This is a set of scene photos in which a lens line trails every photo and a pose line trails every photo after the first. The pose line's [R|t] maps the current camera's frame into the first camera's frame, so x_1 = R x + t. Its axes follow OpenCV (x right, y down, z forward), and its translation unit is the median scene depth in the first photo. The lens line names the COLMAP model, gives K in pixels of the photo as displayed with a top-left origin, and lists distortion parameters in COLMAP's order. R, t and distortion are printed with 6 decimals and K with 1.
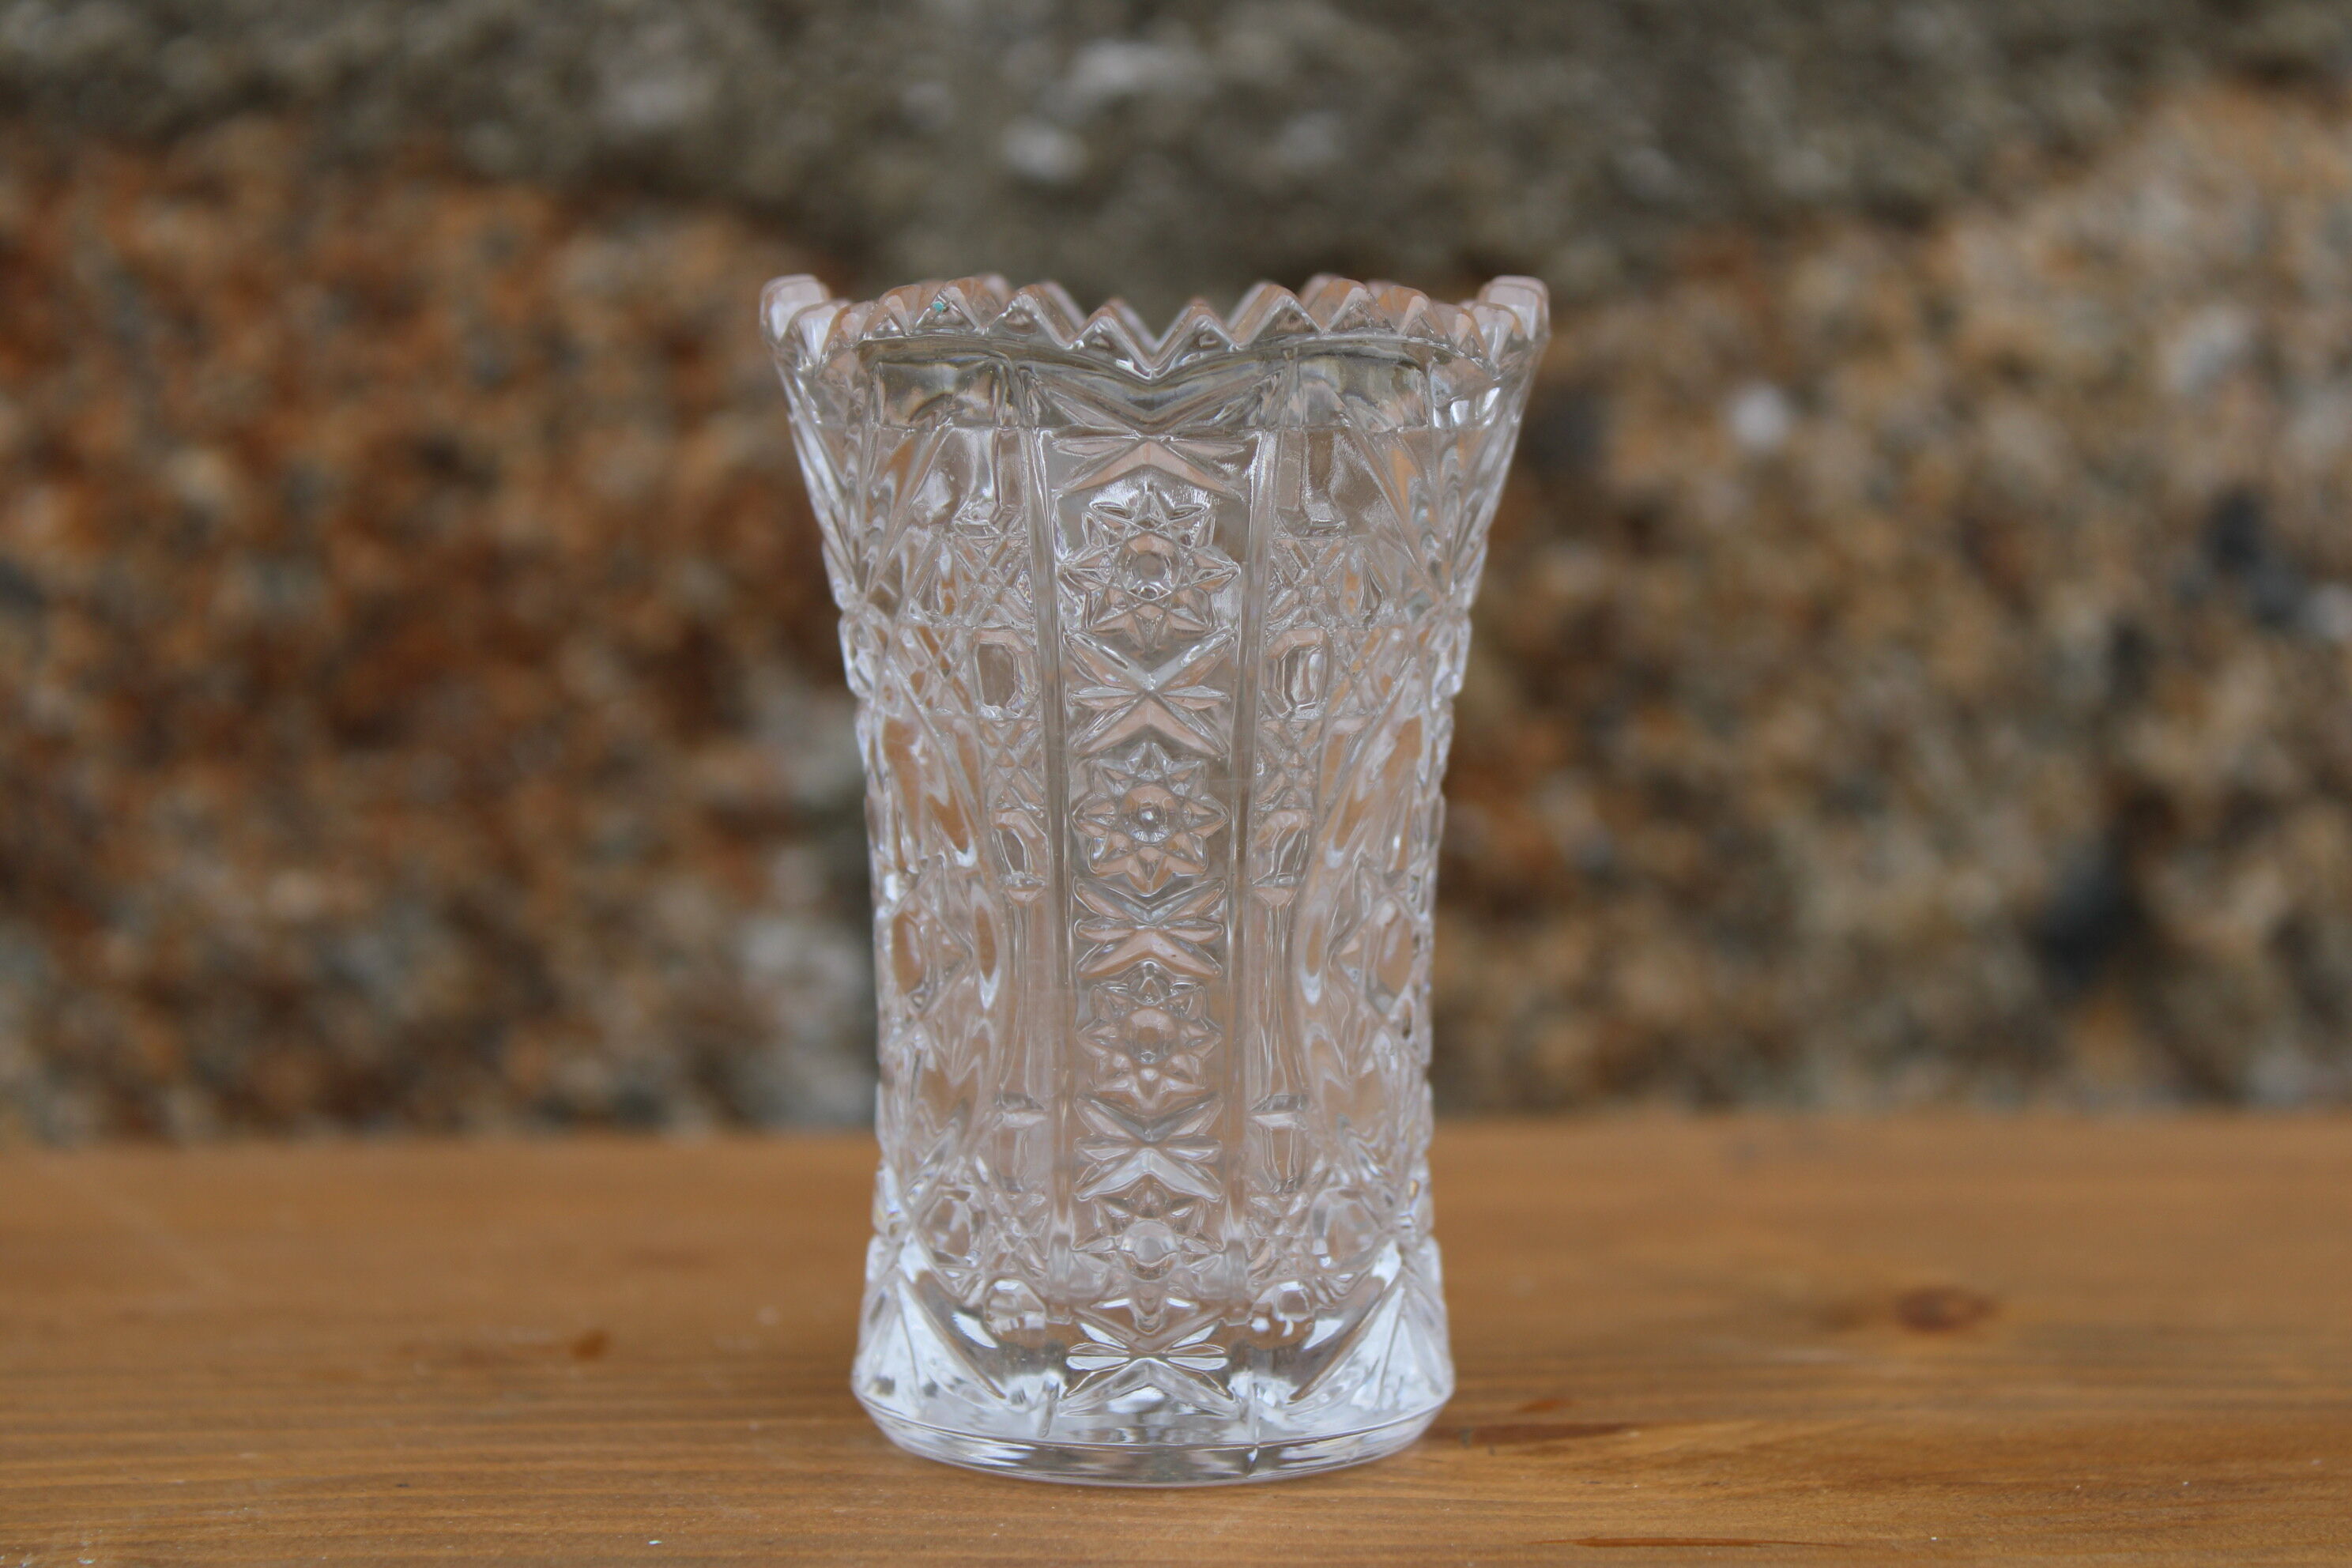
lens RADIAL K [[5265.8, 0, 1176.0], [0, 5265.8, 784.0], [0, 0, 1]] dist [0.002123, 0.850134]
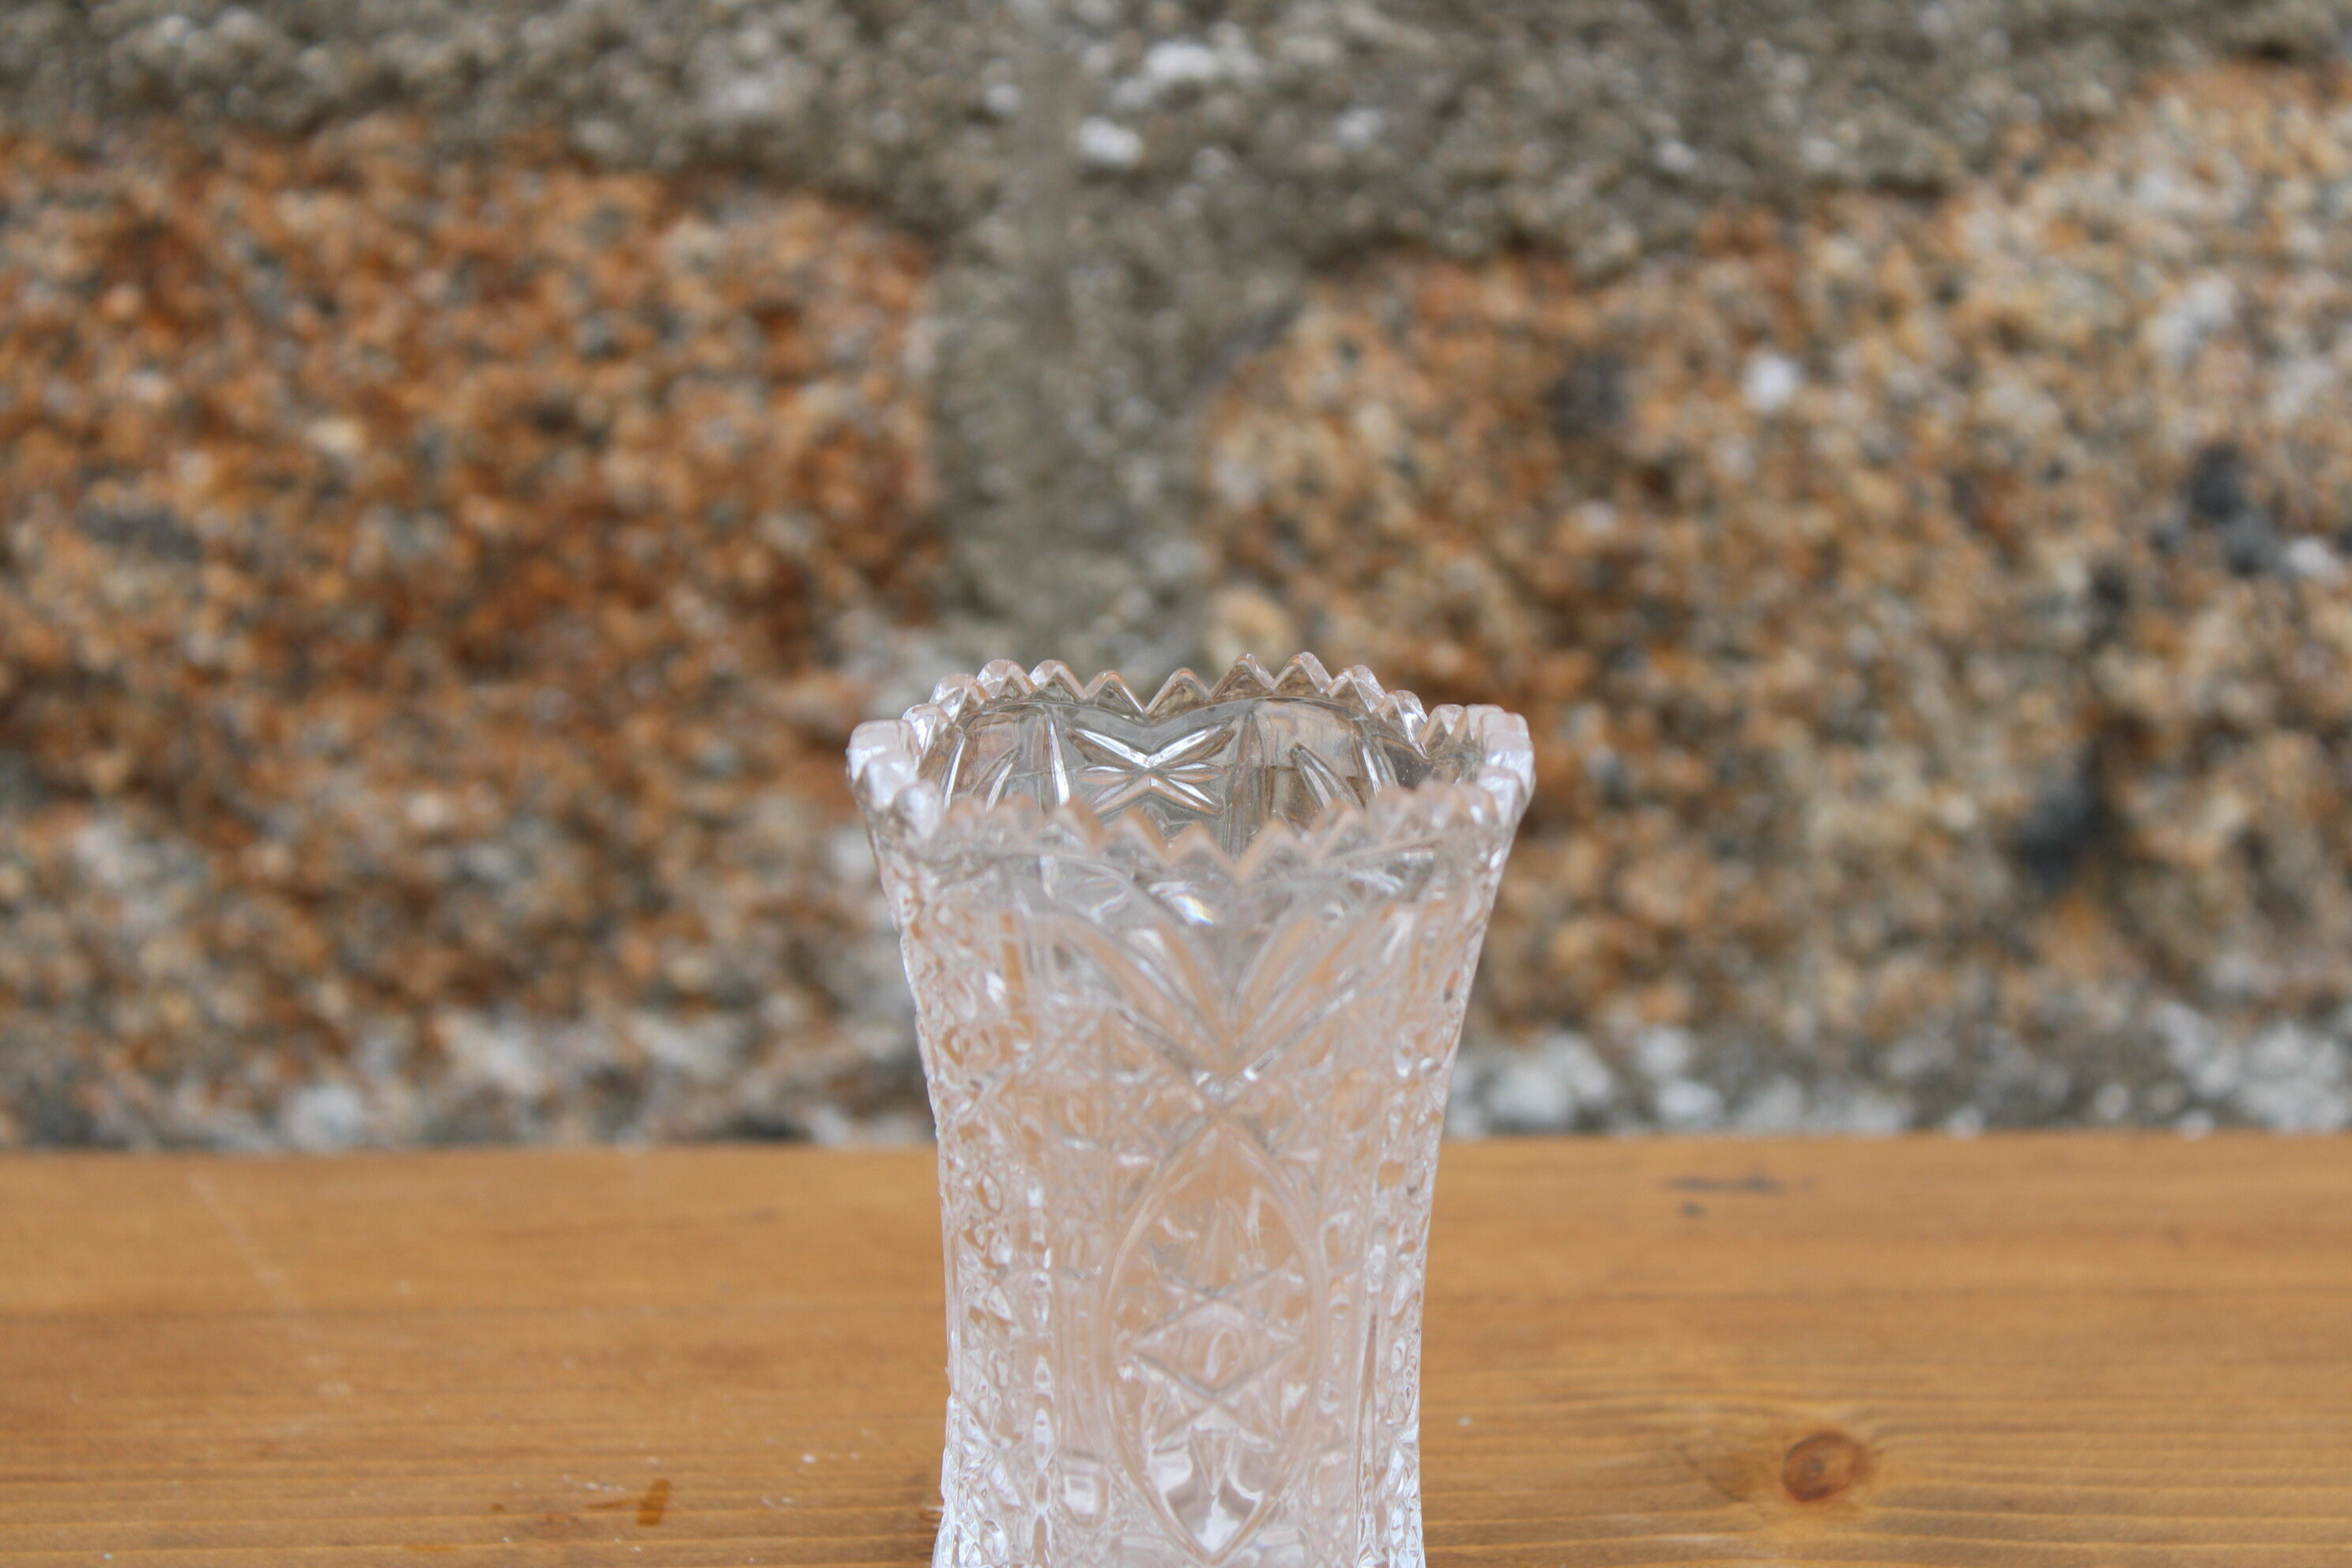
lens RADIAL K [[5265.8, 0, 1176.0], [0, 5265.8, 784.0], [0, 0, 1]] dist [0.002123, 0.850134]
pose [[0.999162, 0.019657, -0.035910, 0.029779], [-0.013686, 0.987095, 0.159551, -0.163176], [0.038583, -0.158926, 0.986536, -0.084905]]
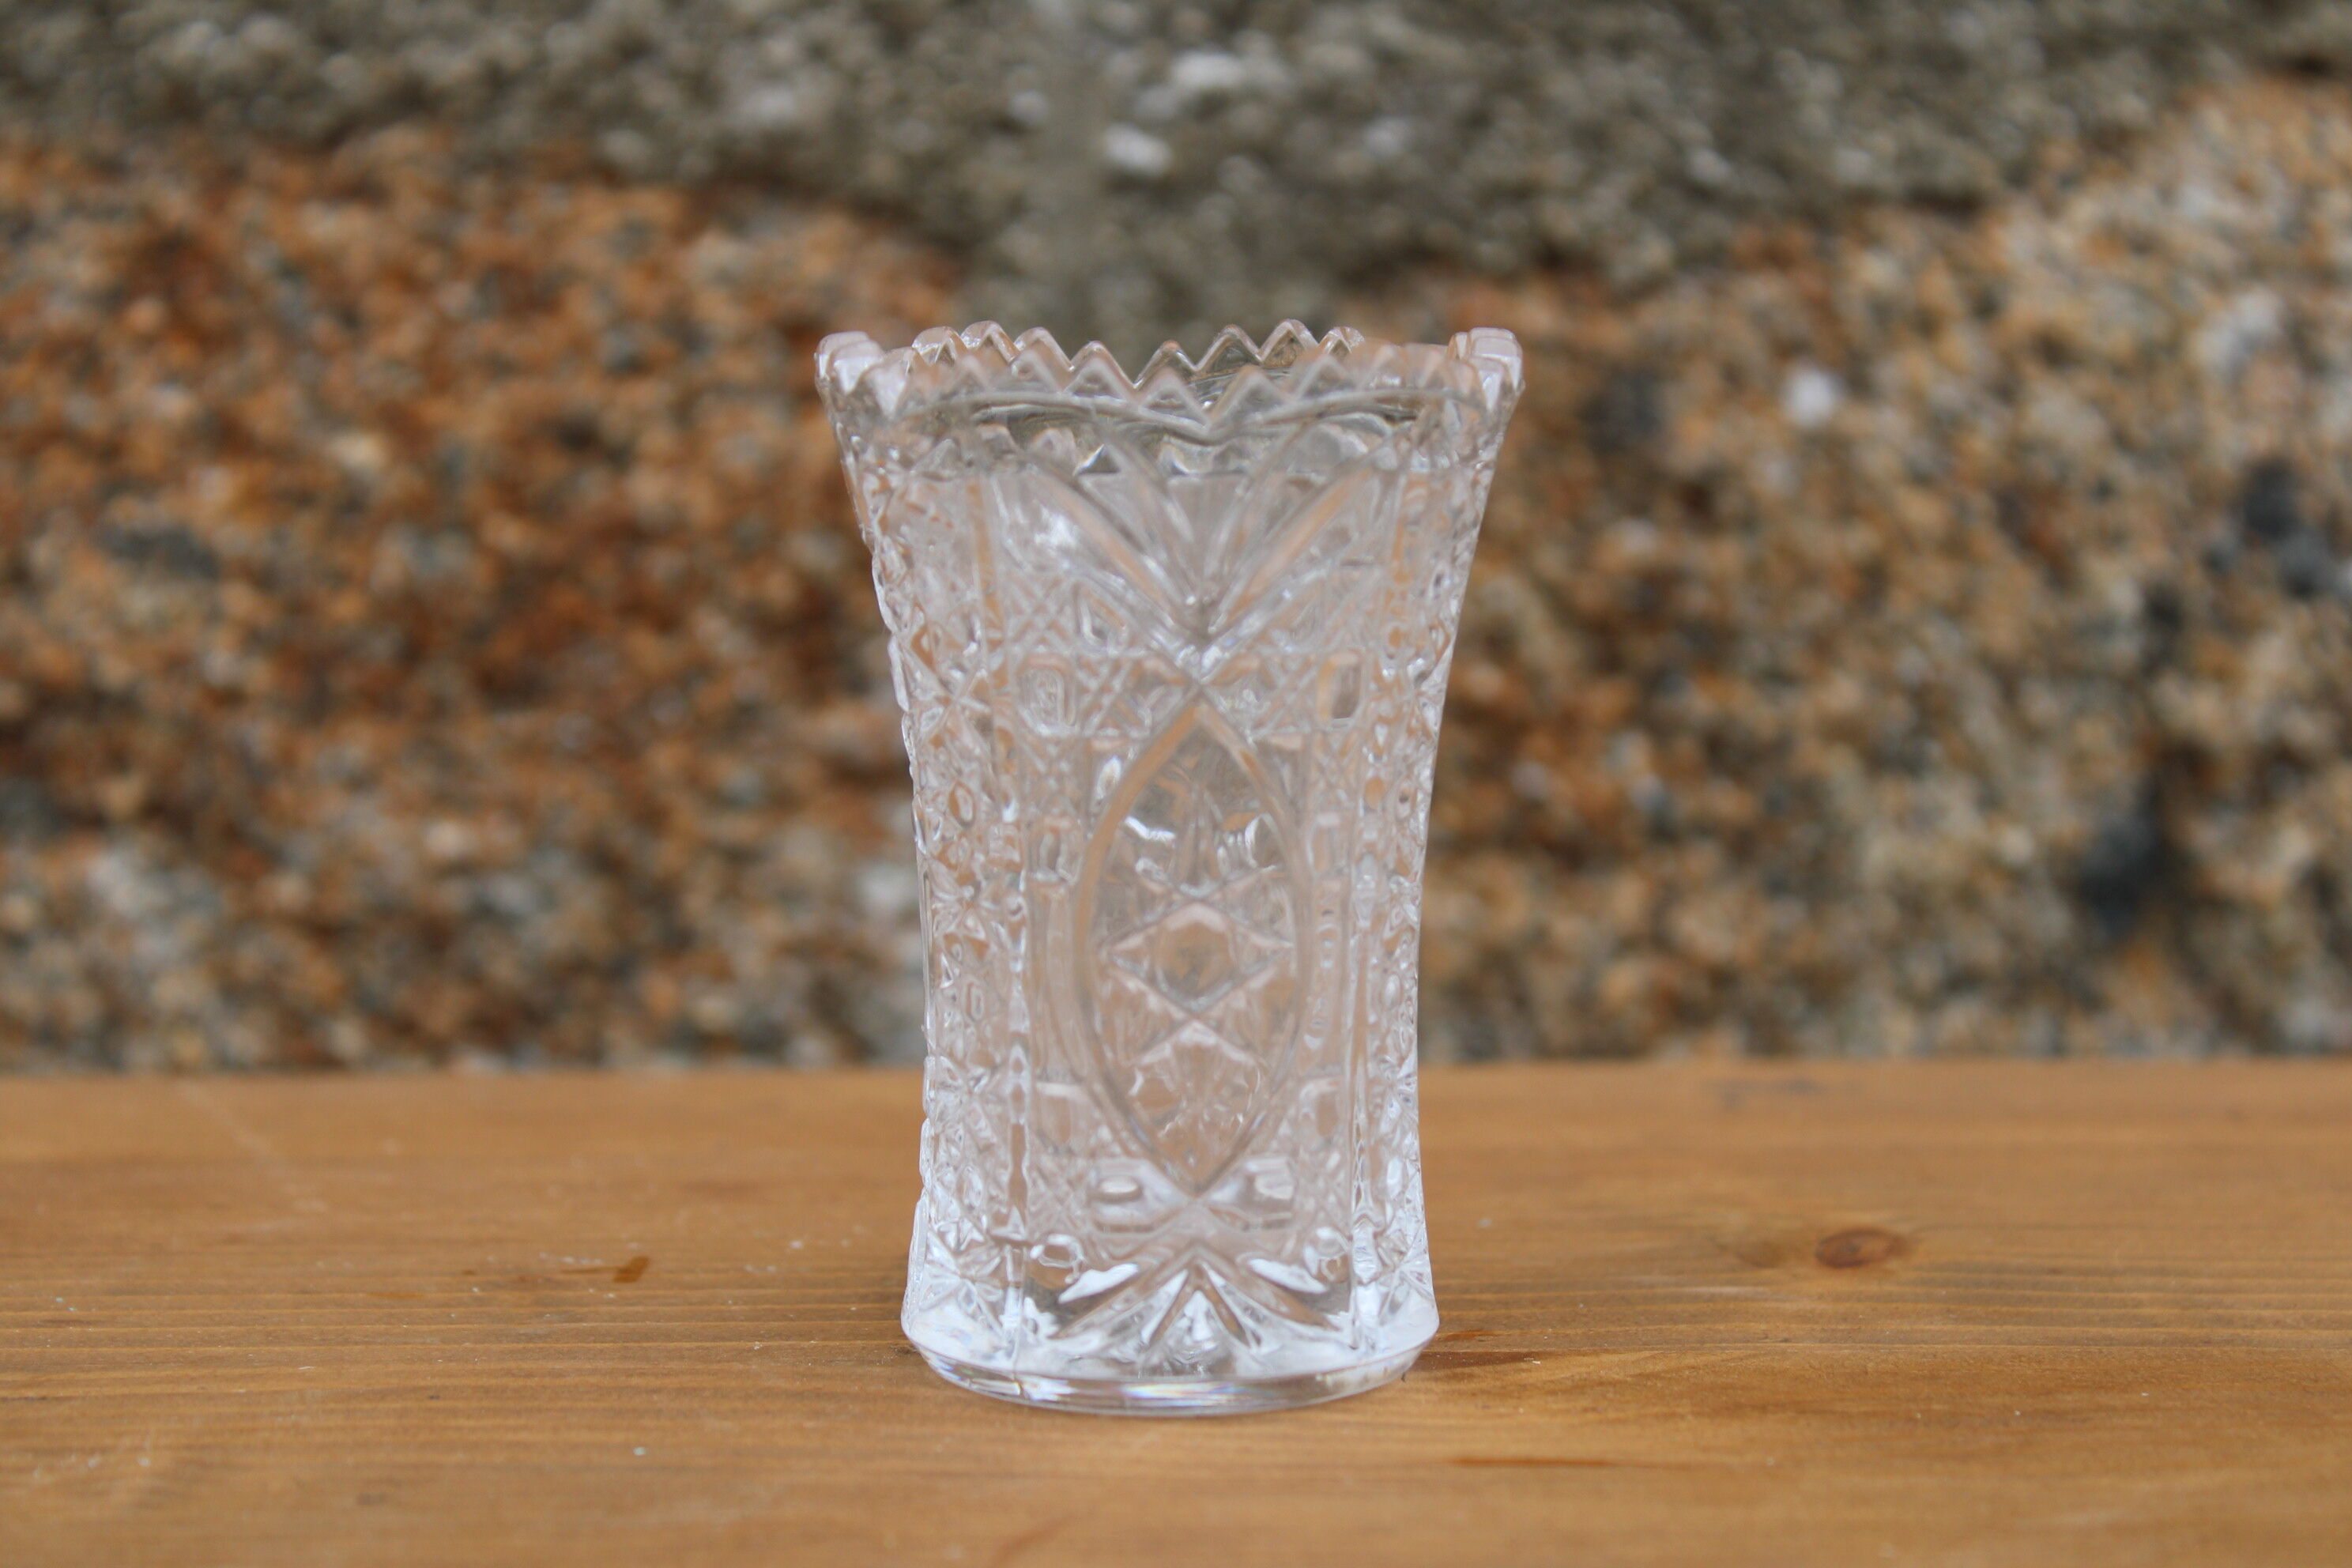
lens RADIAL K [[5265.8, 0, 1176.0], [0, 5265.8, 784.0], [0, 0, 1]] dist [0.002123, 0.850134]
pose [[0.998105, 0.004673, -0.061349, 0.049478], [-0.003277, 0.999734, 0.022841, -0.015503], [0.061439, -0.022597, 0.997855, -0.073492]]
